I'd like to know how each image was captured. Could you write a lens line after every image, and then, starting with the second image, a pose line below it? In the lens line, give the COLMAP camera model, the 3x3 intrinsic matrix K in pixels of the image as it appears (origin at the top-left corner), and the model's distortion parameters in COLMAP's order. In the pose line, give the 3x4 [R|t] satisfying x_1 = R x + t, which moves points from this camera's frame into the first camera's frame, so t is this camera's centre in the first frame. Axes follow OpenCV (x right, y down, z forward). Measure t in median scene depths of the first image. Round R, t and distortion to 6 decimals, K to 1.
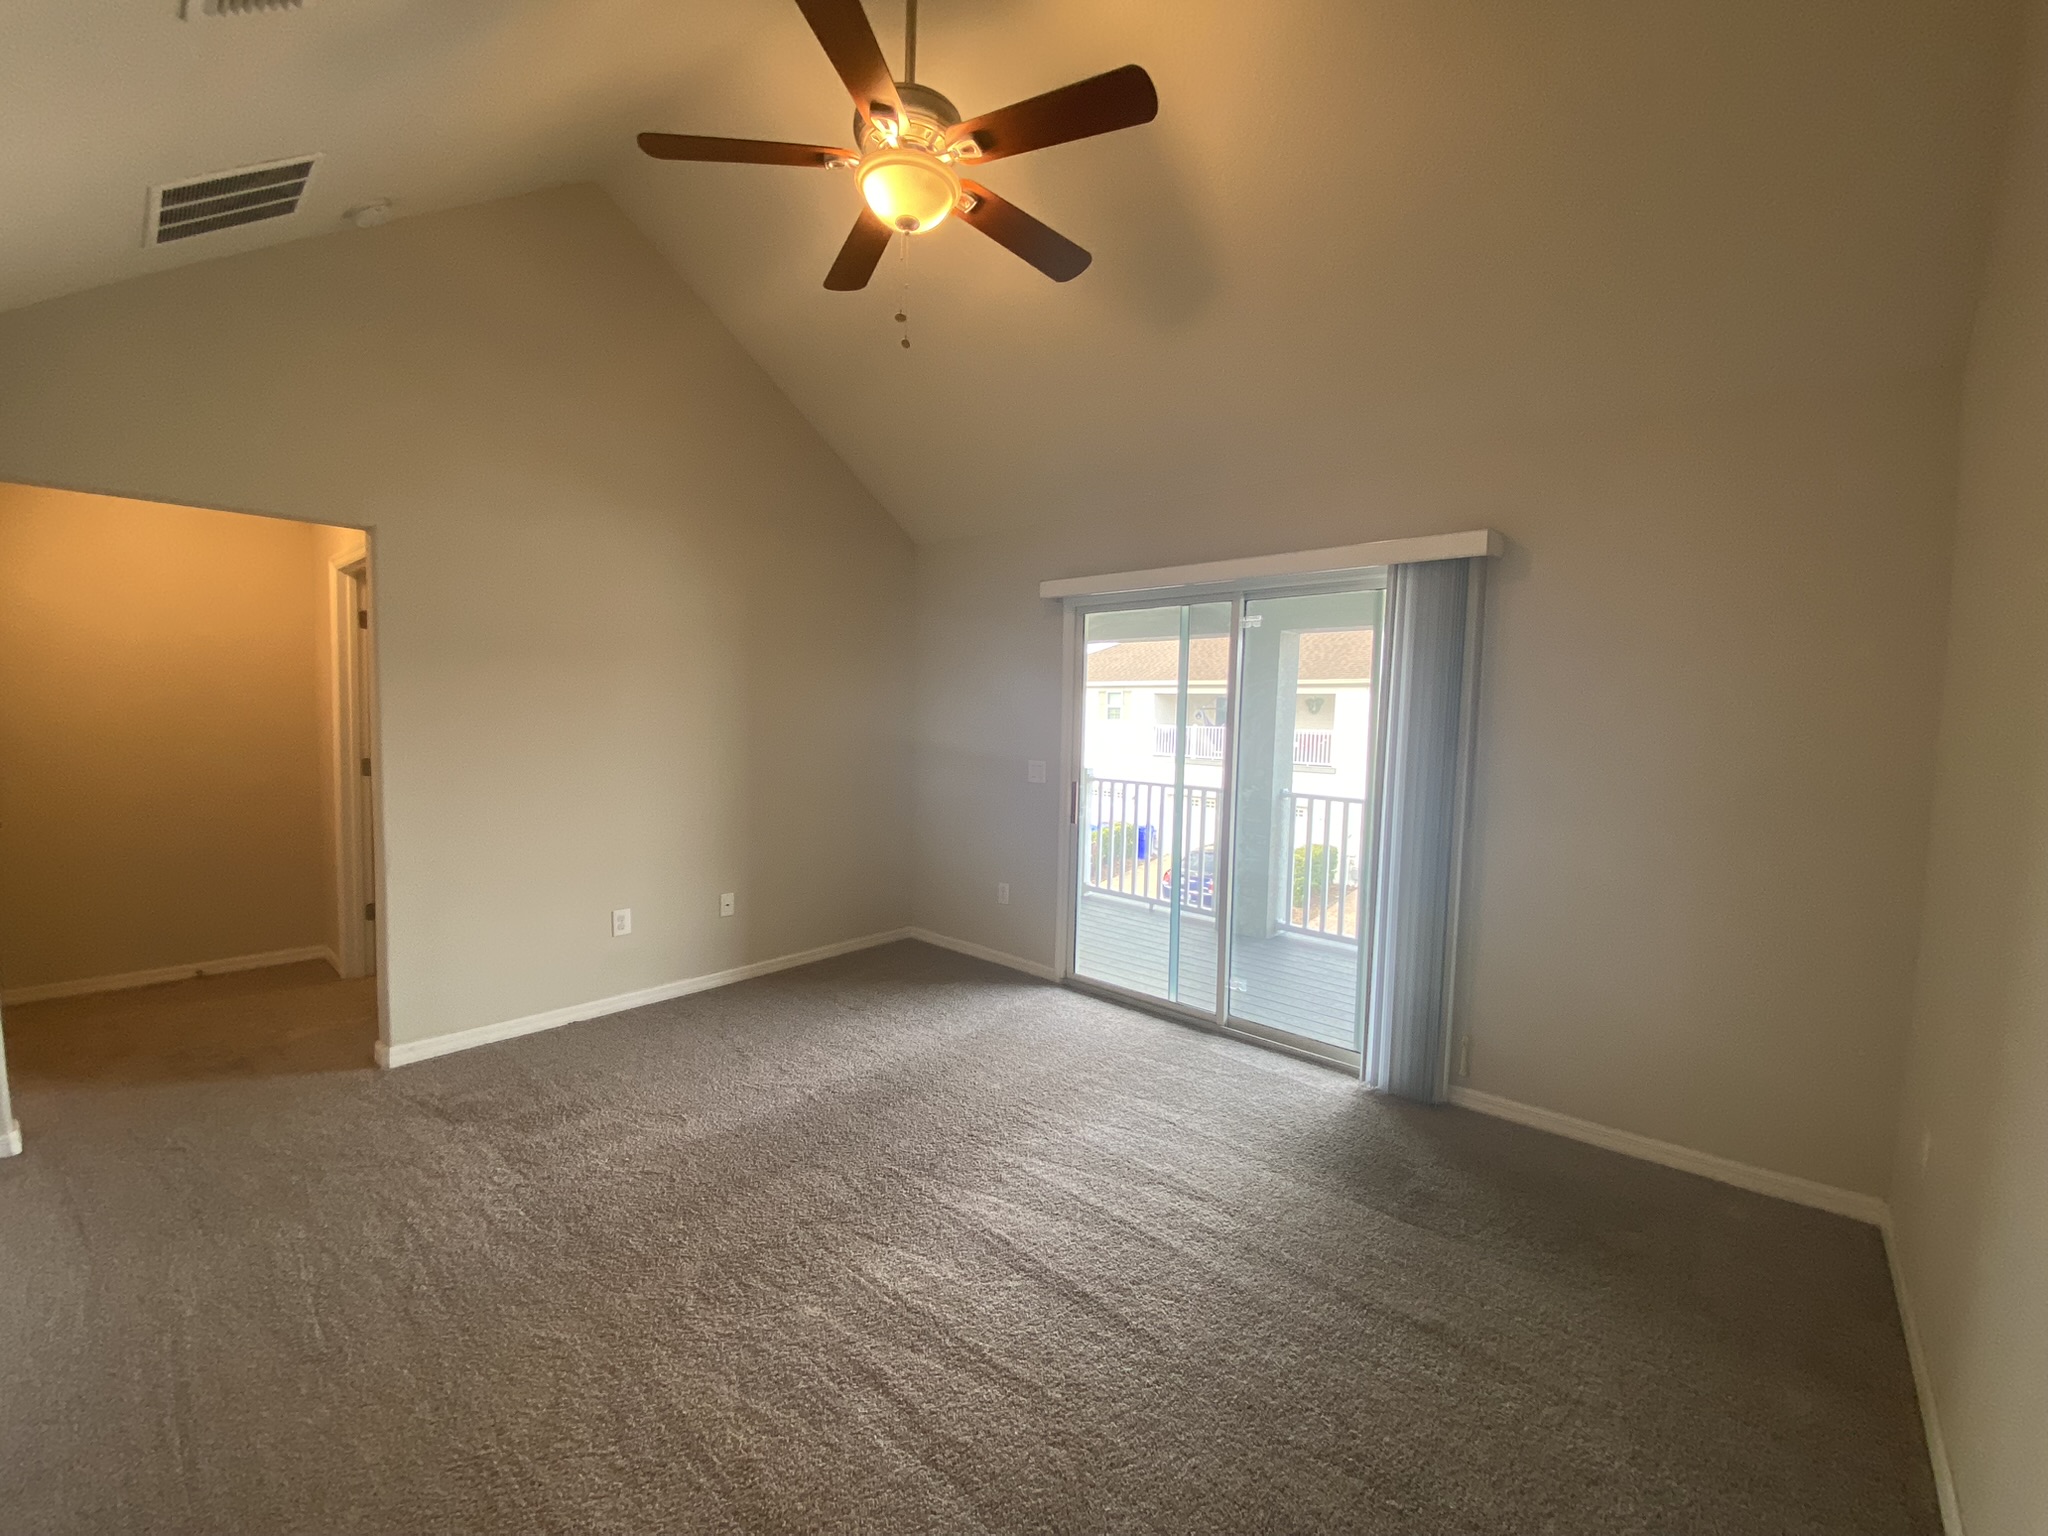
lens RADIAL K [[819.5, 0, 1022.2], [0, 819.5, 766.4], [0, 0, 1]] dist [-0.015903, -0.000588]
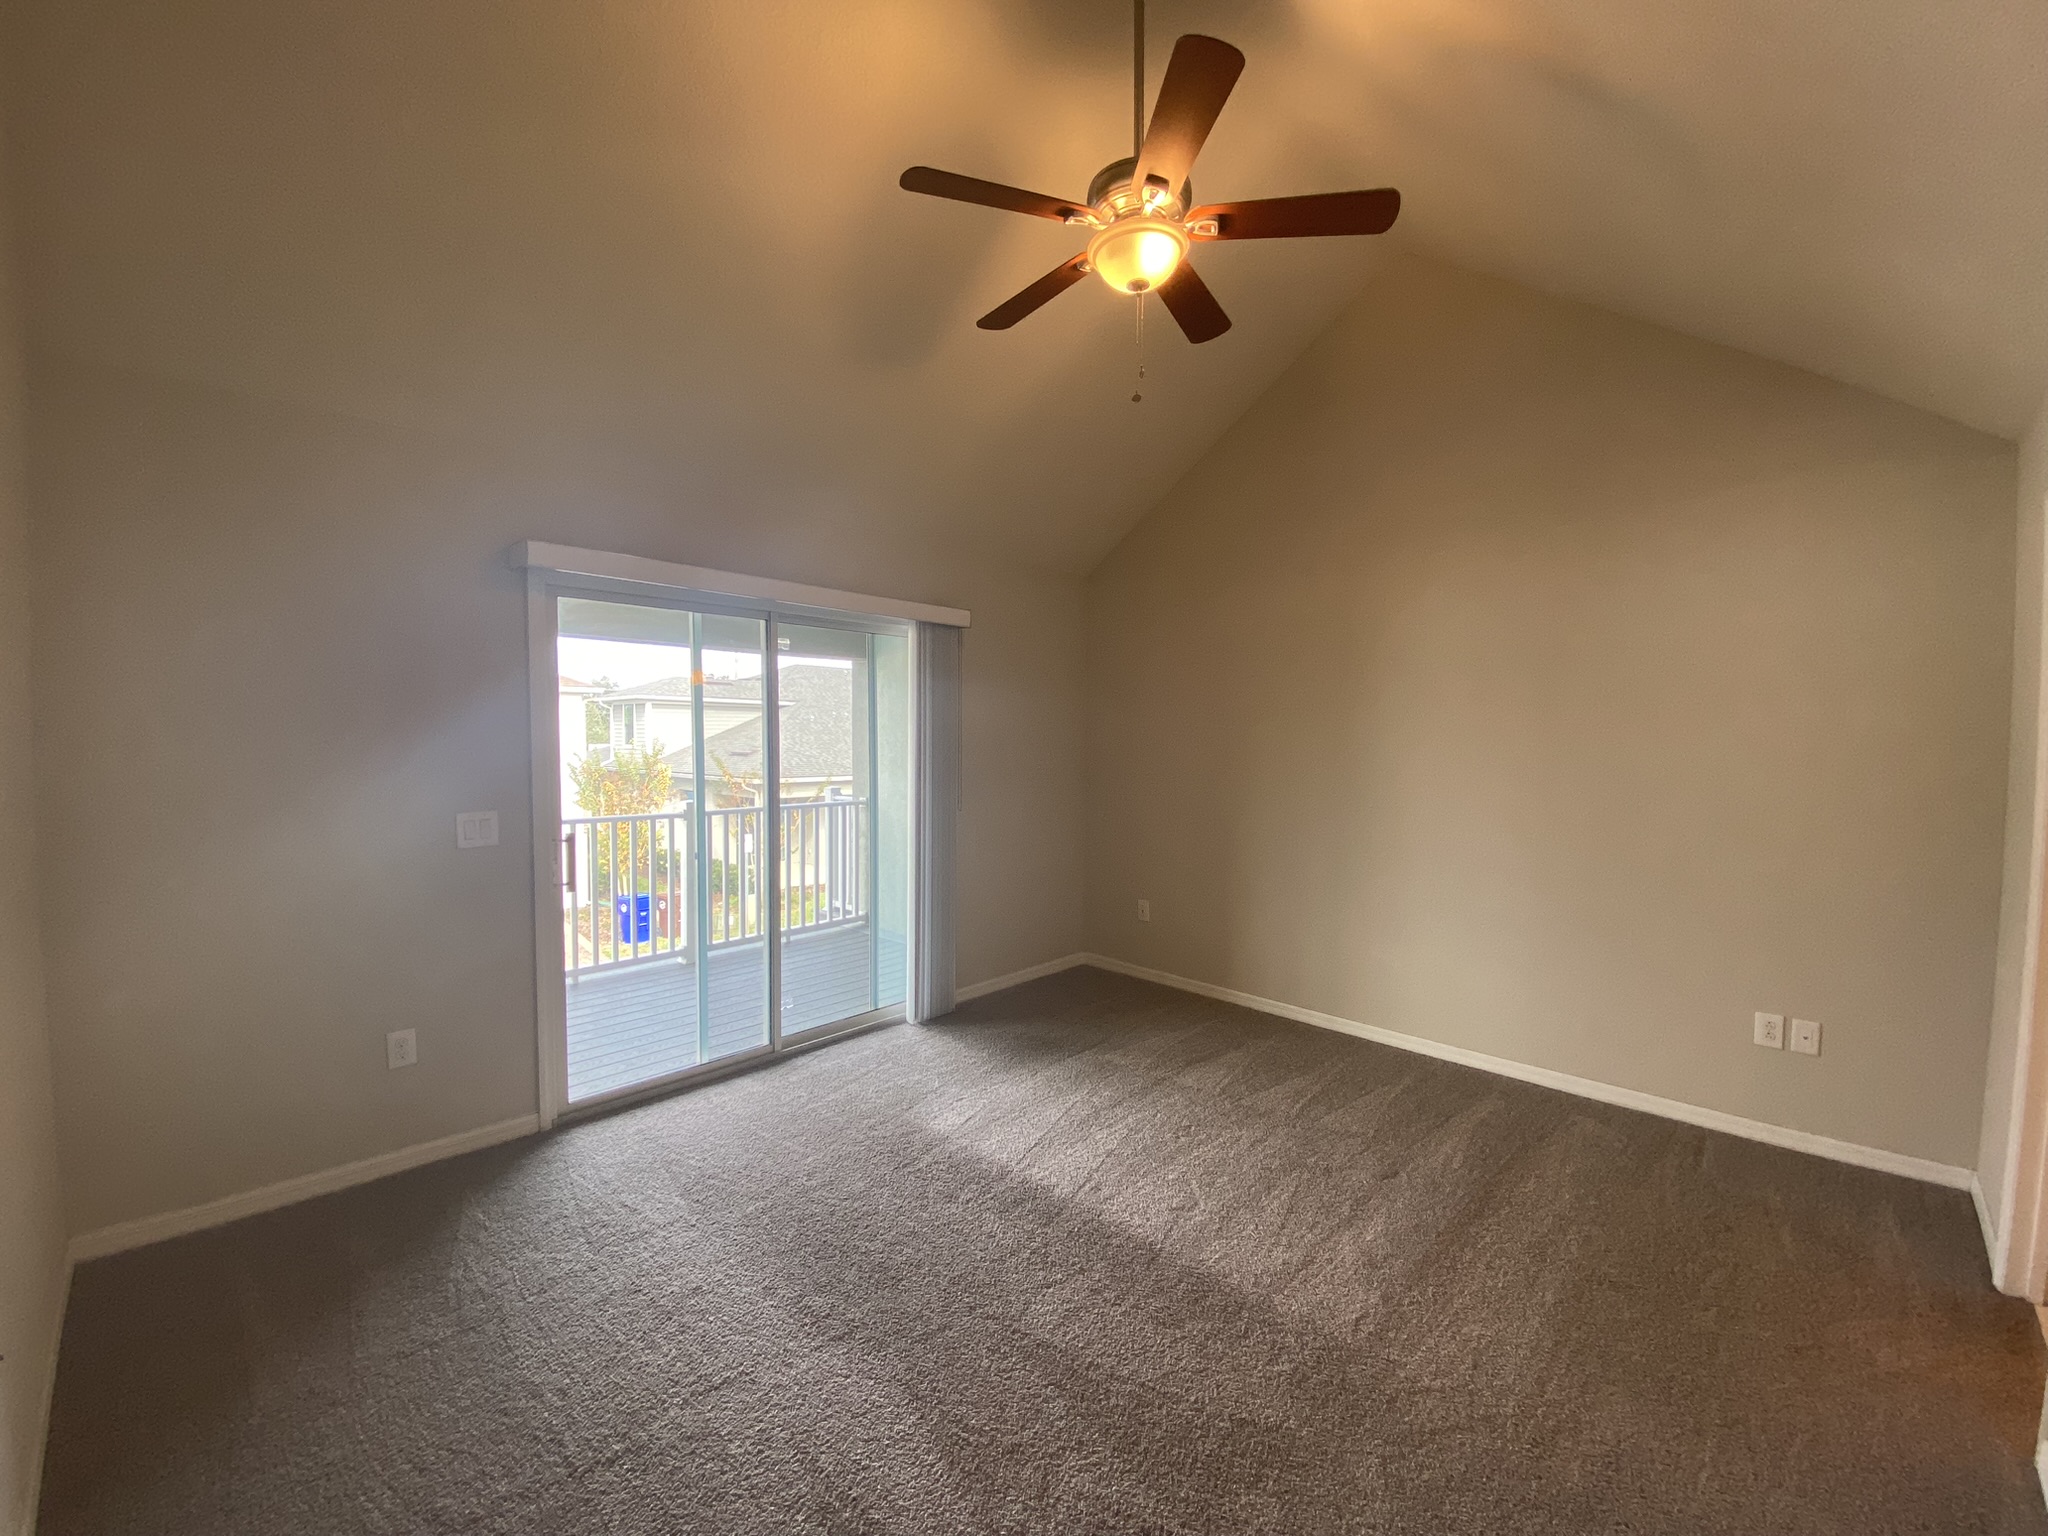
lens RADIAL K [[819.5, 0, 1038.7], [0, 819.5, 767.3], [0, 0, 1]] dist [-0.015903, -0.000588]
pose [[0.015289, -0.059914, 0.998086, -0.585880], [0.057348, 0.996613, 0.058947, -0.051896], [-0.998237, 0.056337, 0.018673, 0.535155]]
